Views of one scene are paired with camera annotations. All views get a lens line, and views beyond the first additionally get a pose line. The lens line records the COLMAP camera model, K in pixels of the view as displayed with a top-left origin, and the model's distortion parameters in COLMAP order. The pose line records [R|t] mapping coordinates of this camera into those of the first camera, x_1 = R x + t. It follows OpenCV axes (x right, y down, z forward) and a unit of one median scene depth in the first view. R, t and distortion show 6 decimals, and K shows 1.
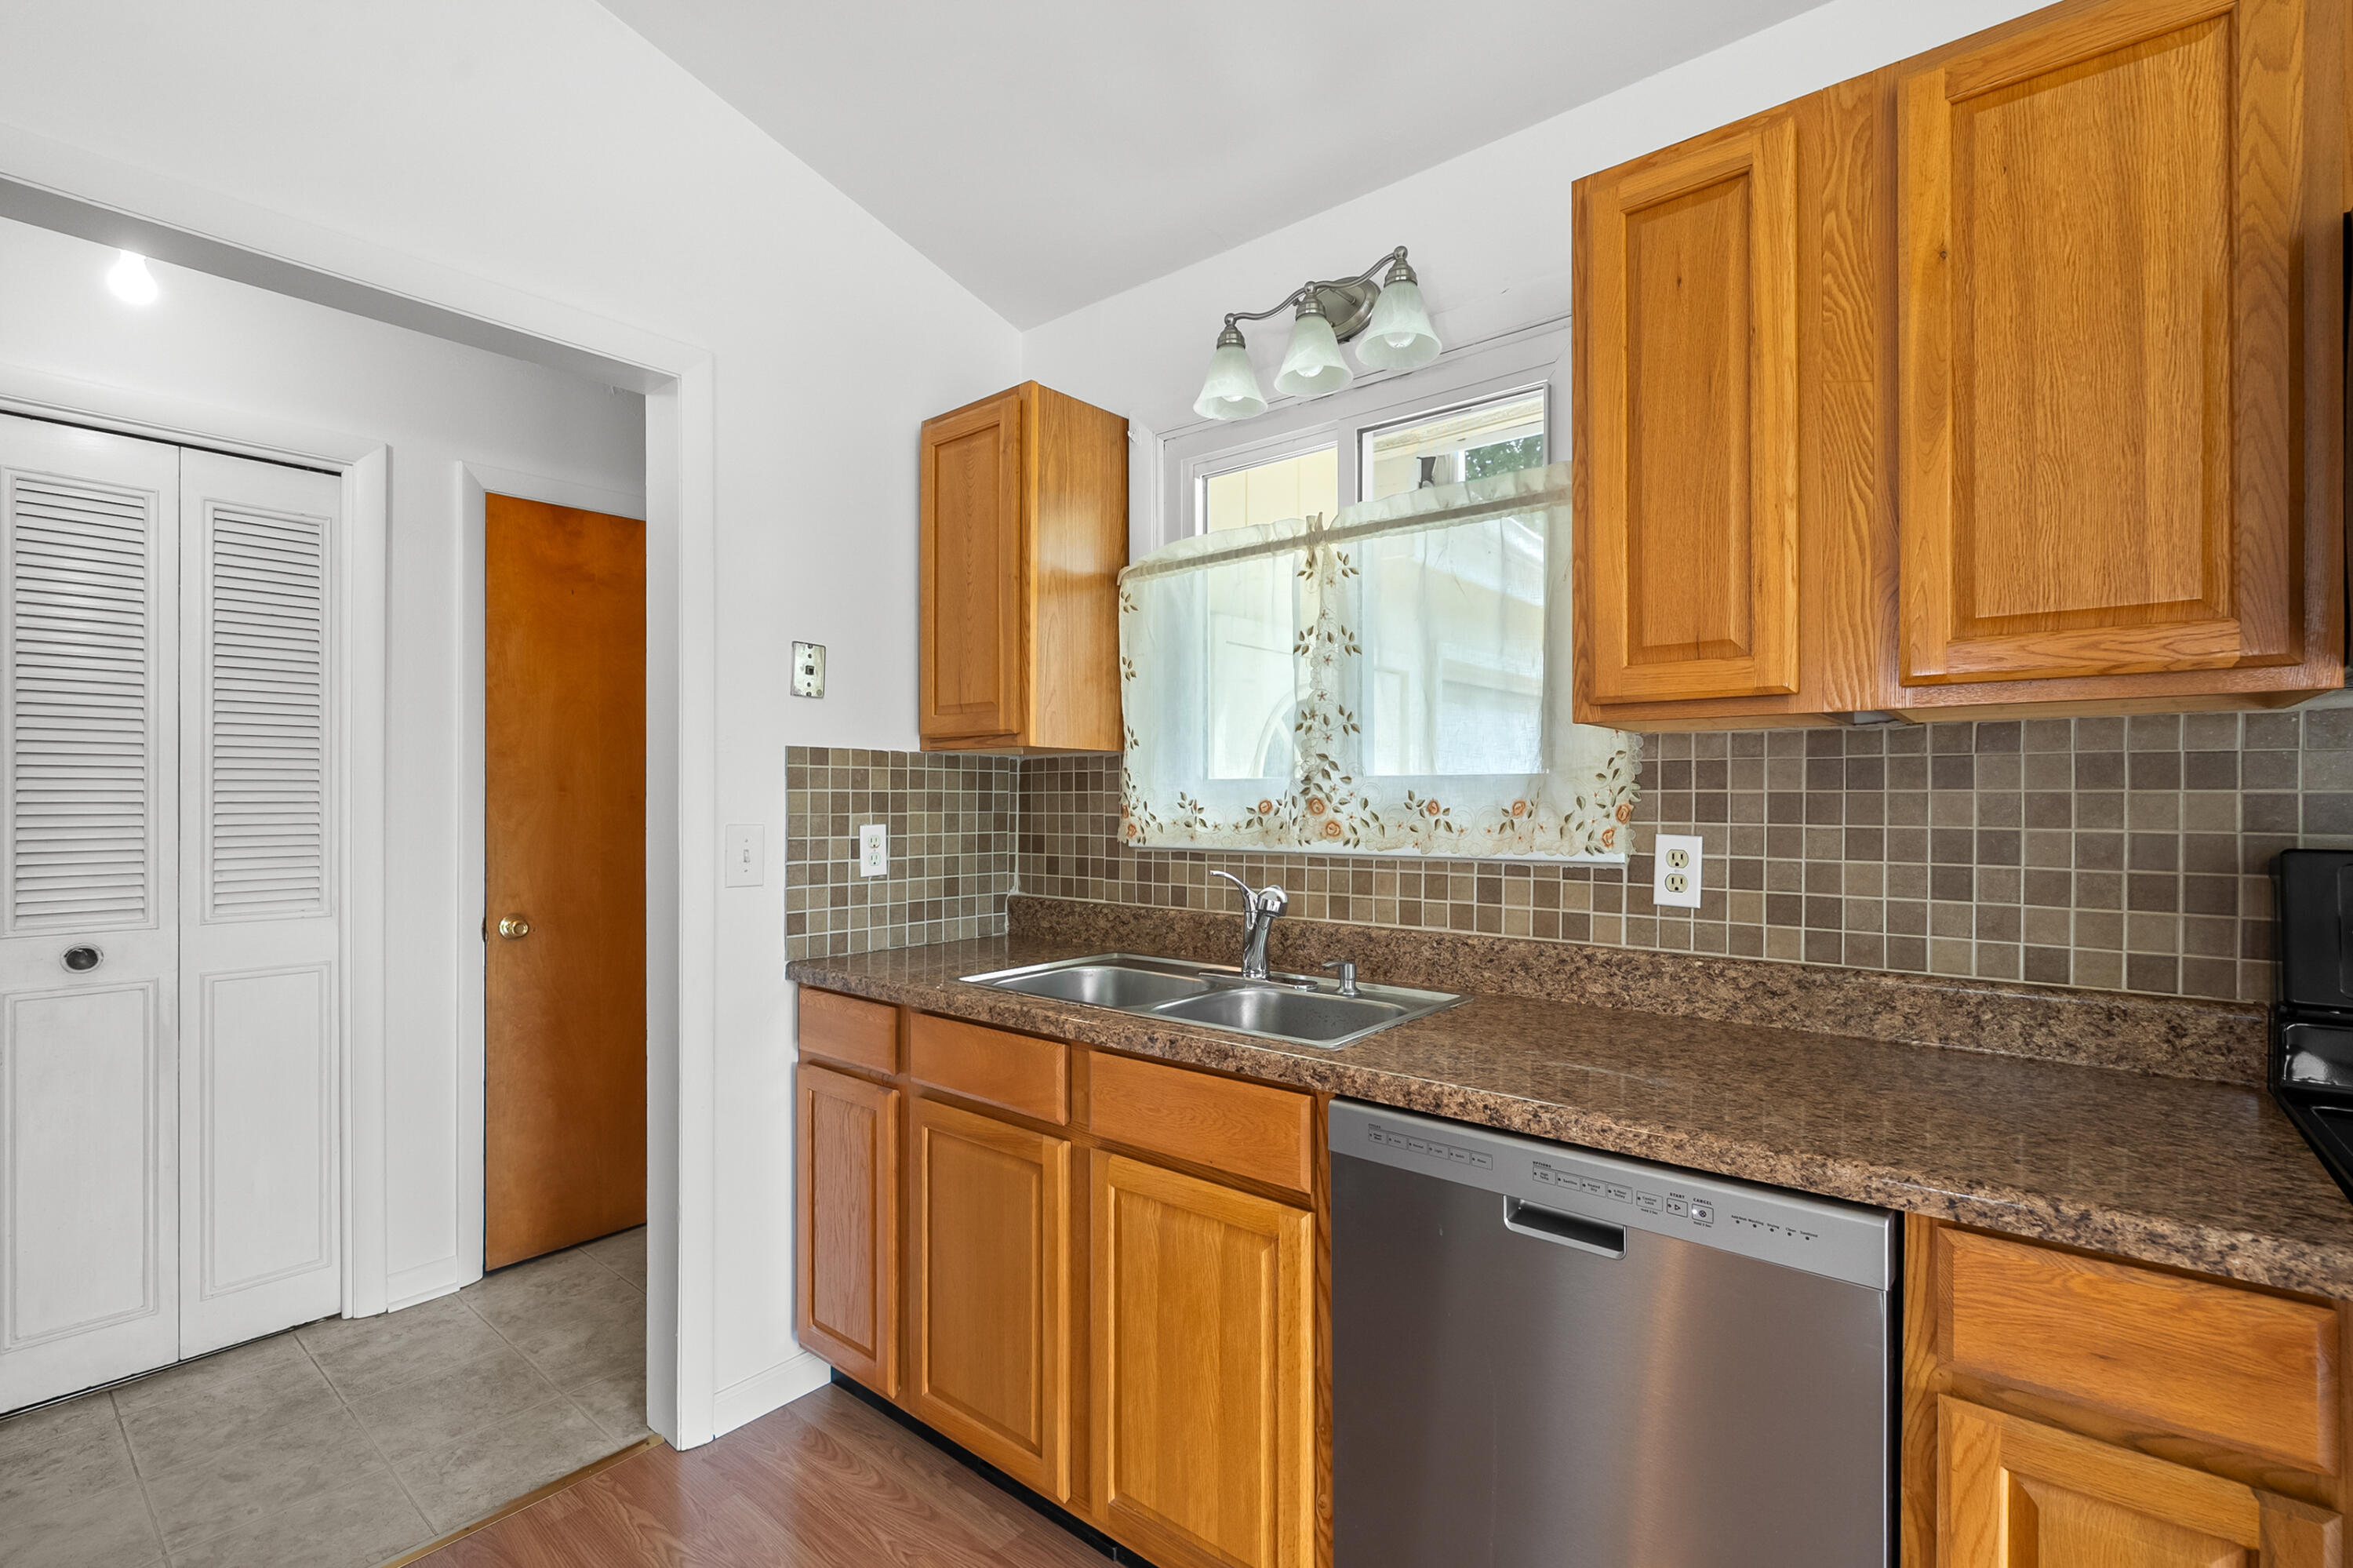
lens RADIAL K [[1066.7, 0, 1173.2], [0, 1066.7, 798.7], [0, 0, 1]] dist [-0.001788, -0.000028]
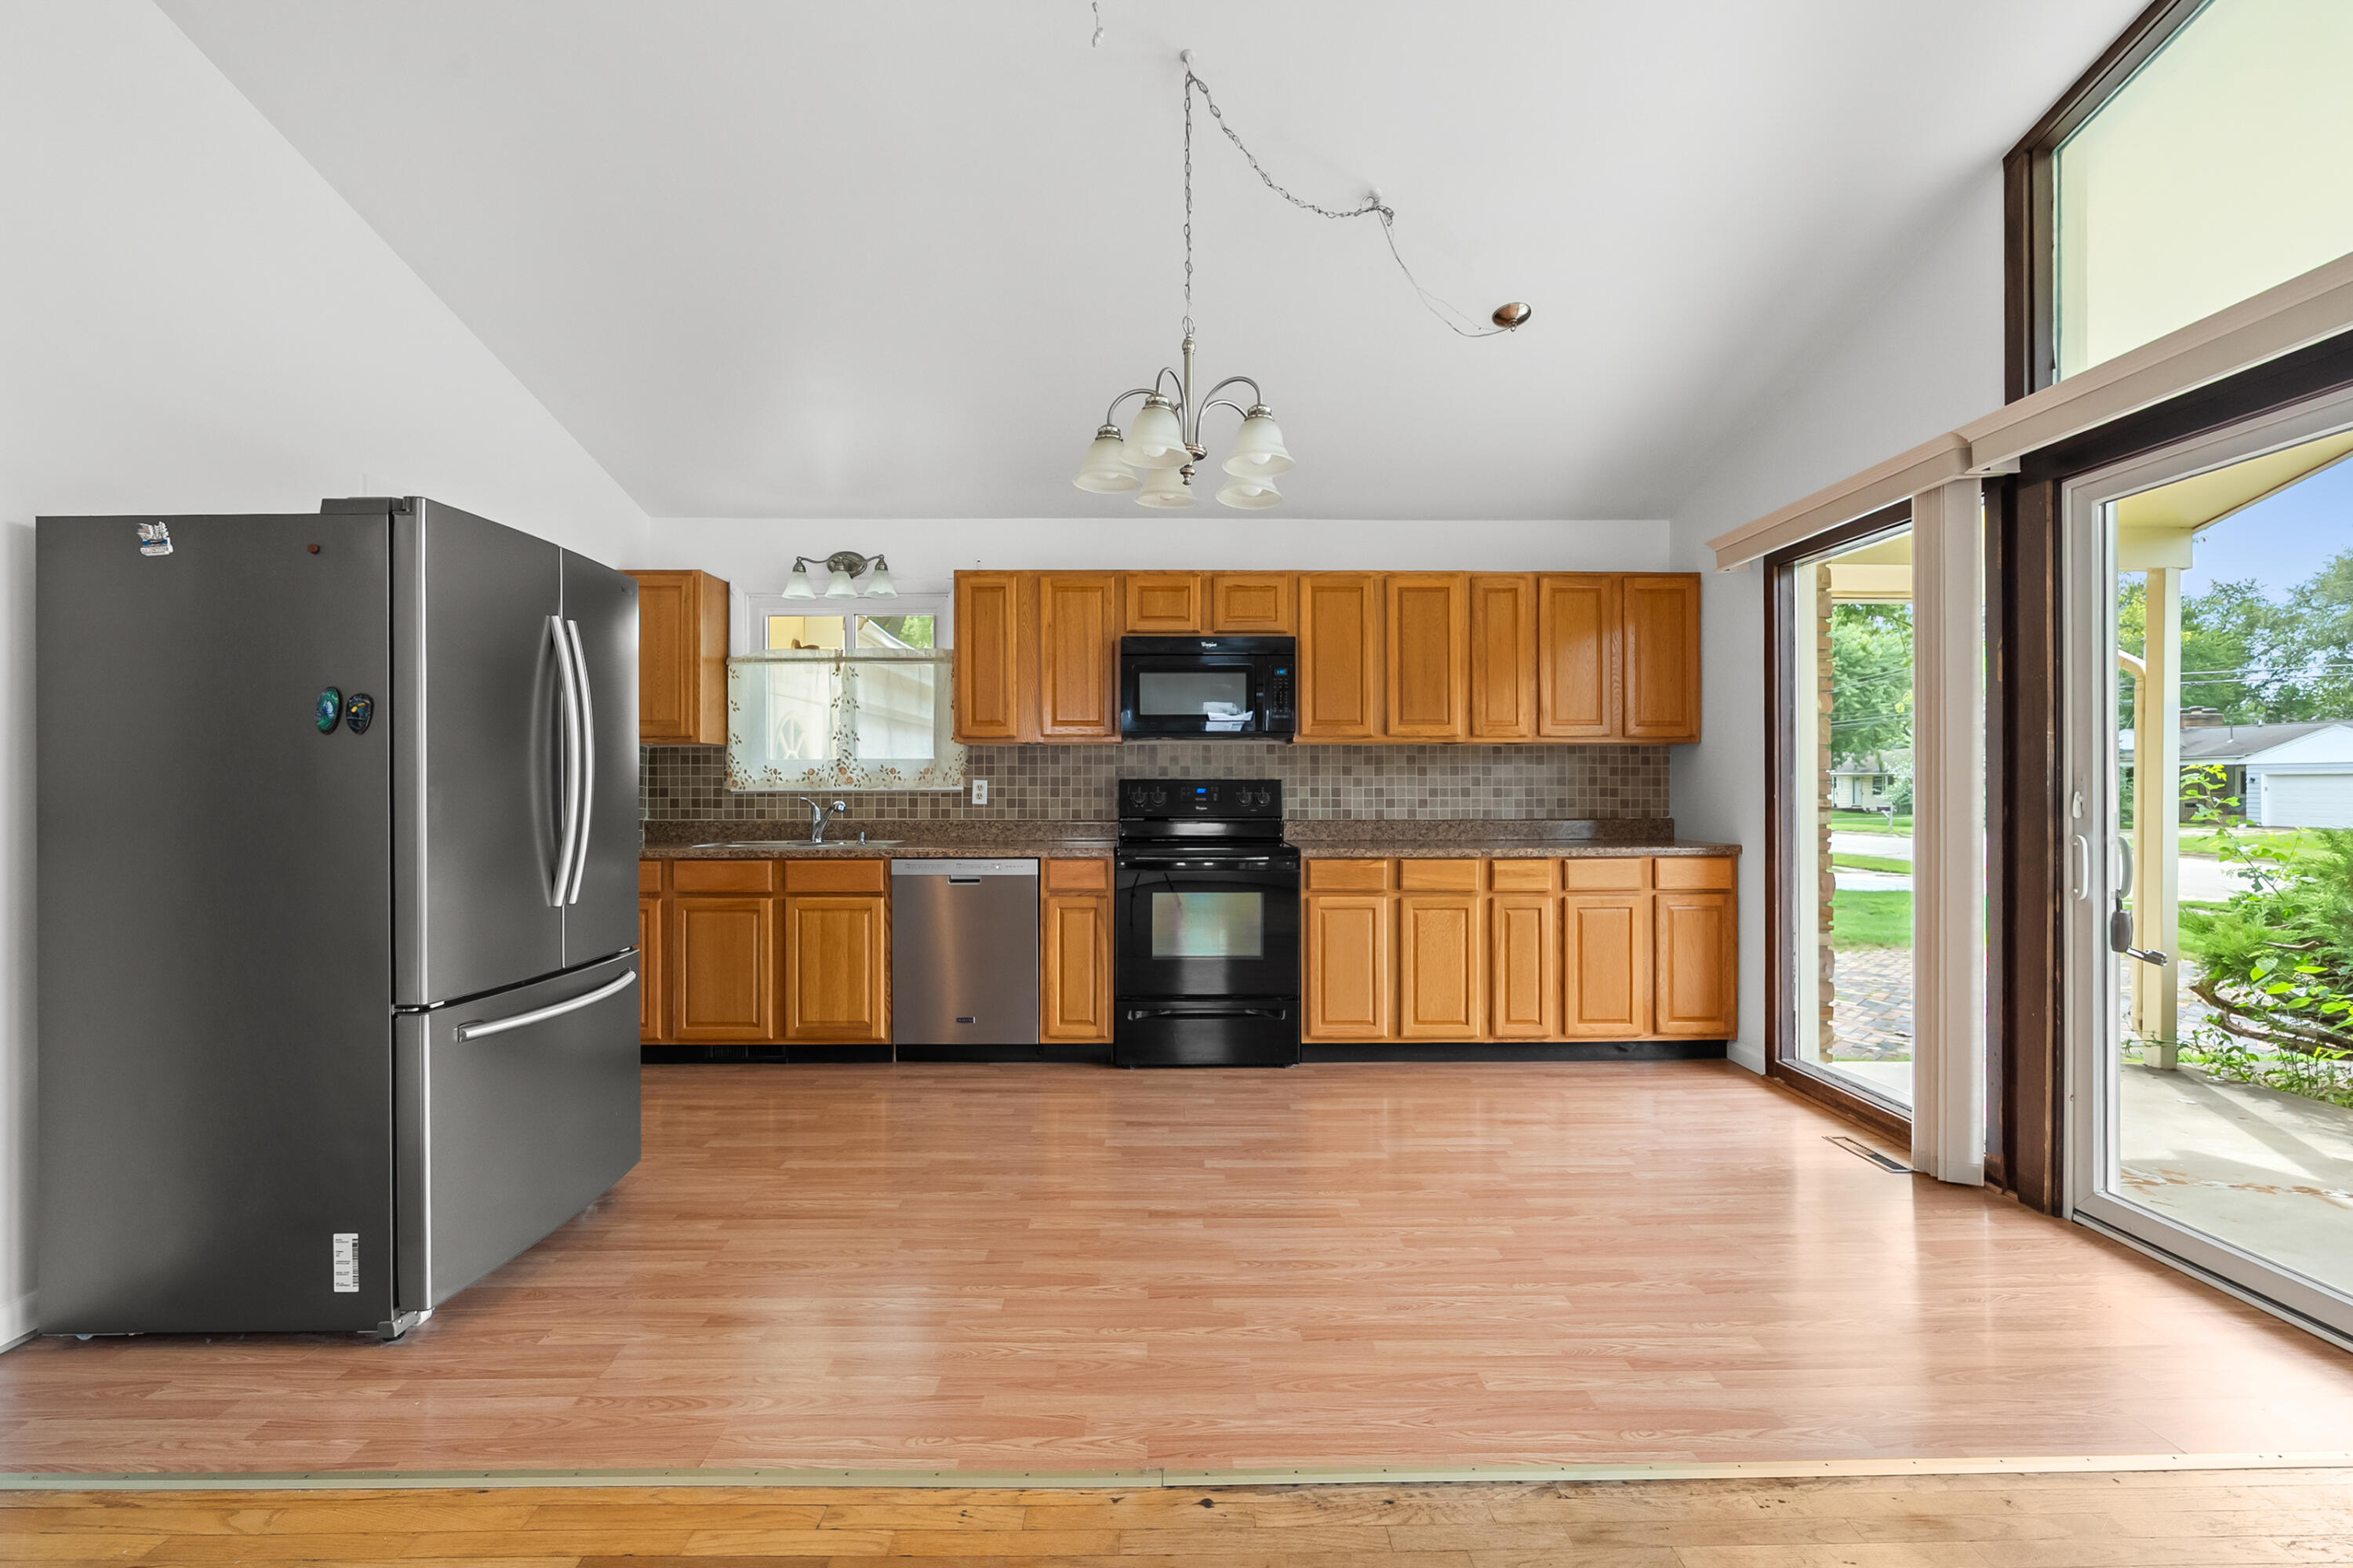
lens RADIAL K [[1068.9, 0, 1176.5], [0, 1068.9, 784.0], [0, 0, 1]] dist [-0.008335, 0.000078]
pose [[0.759365, -0.000411, 0.650664, -0.901792], [0.002731, 0.999993, -0.002556, 0.046844], [-0.650659, 0.003718, 0.759361, -1.391801]]
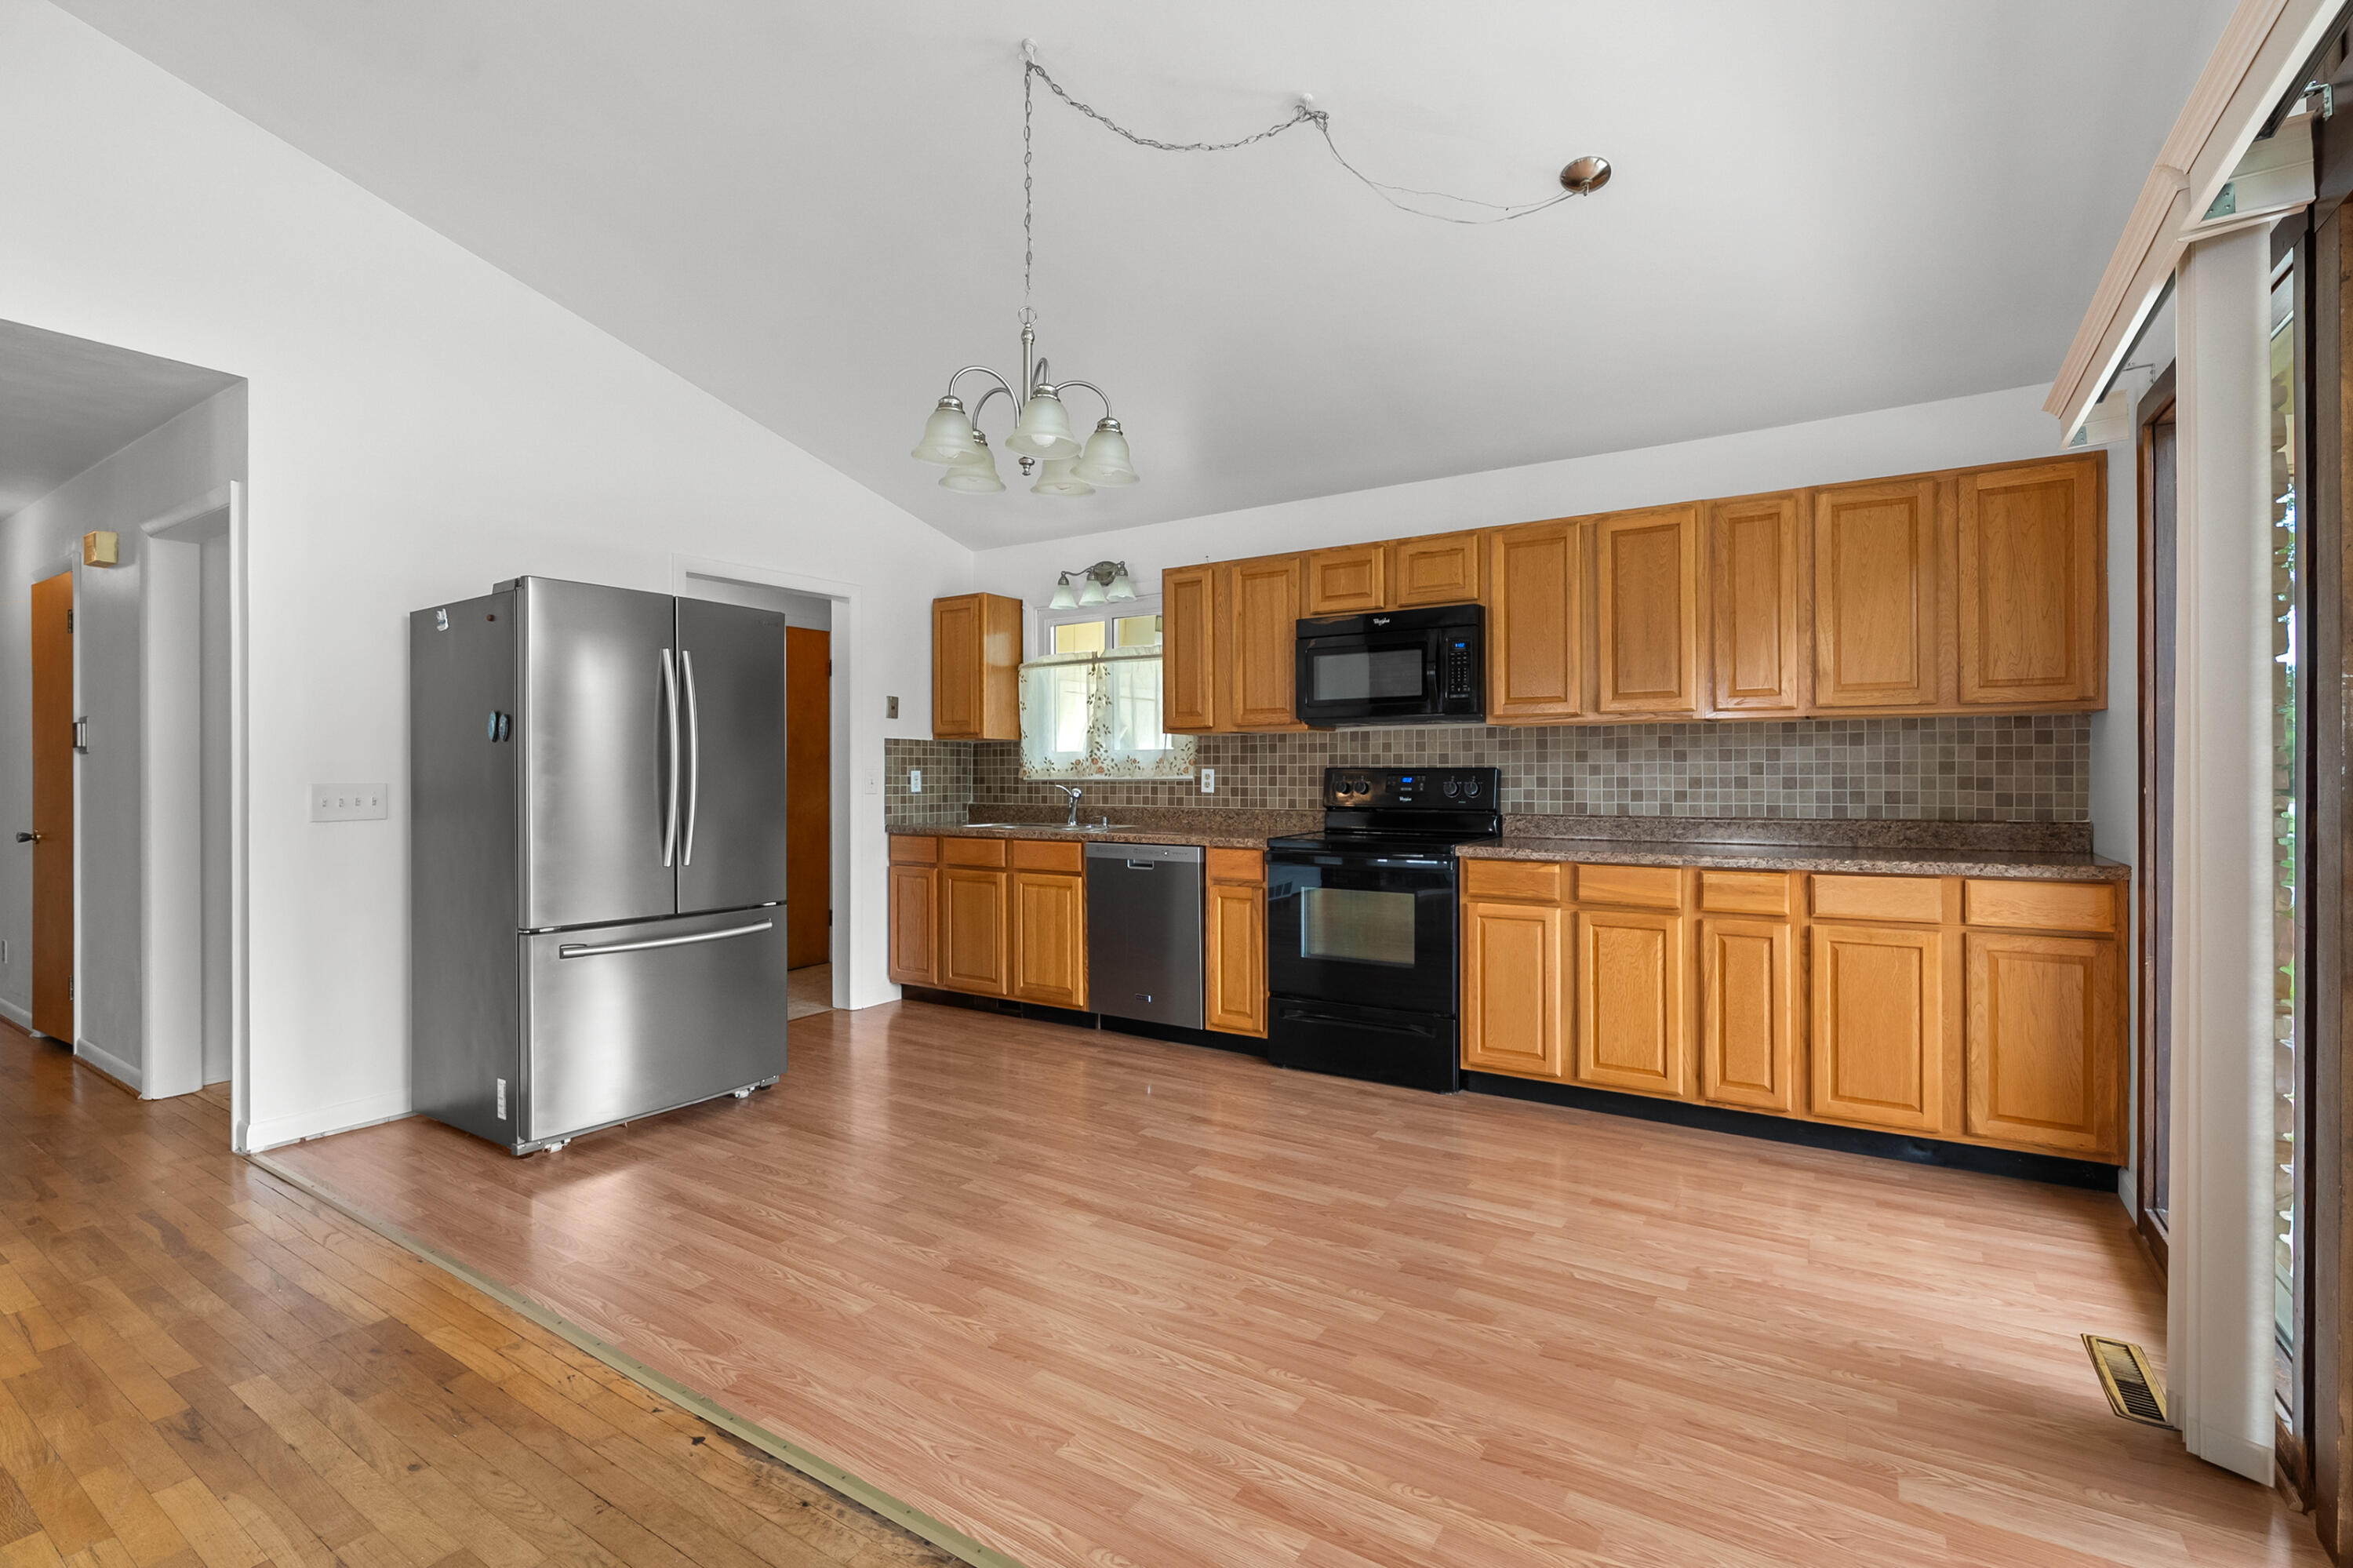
lens RADIAL K [[1060.2, 0, 1173.3], [0, 1060.2, 776.0], [0, 0, 1]] dist [-0.003703, -0.000756]
pose [[0.992920, -0.003511, 0.118731, 0.012932], [0.003545, 0.999994, -0.000072, 0.046290], [-0.118730, 0.000493, 0.992926, -1.731971]]
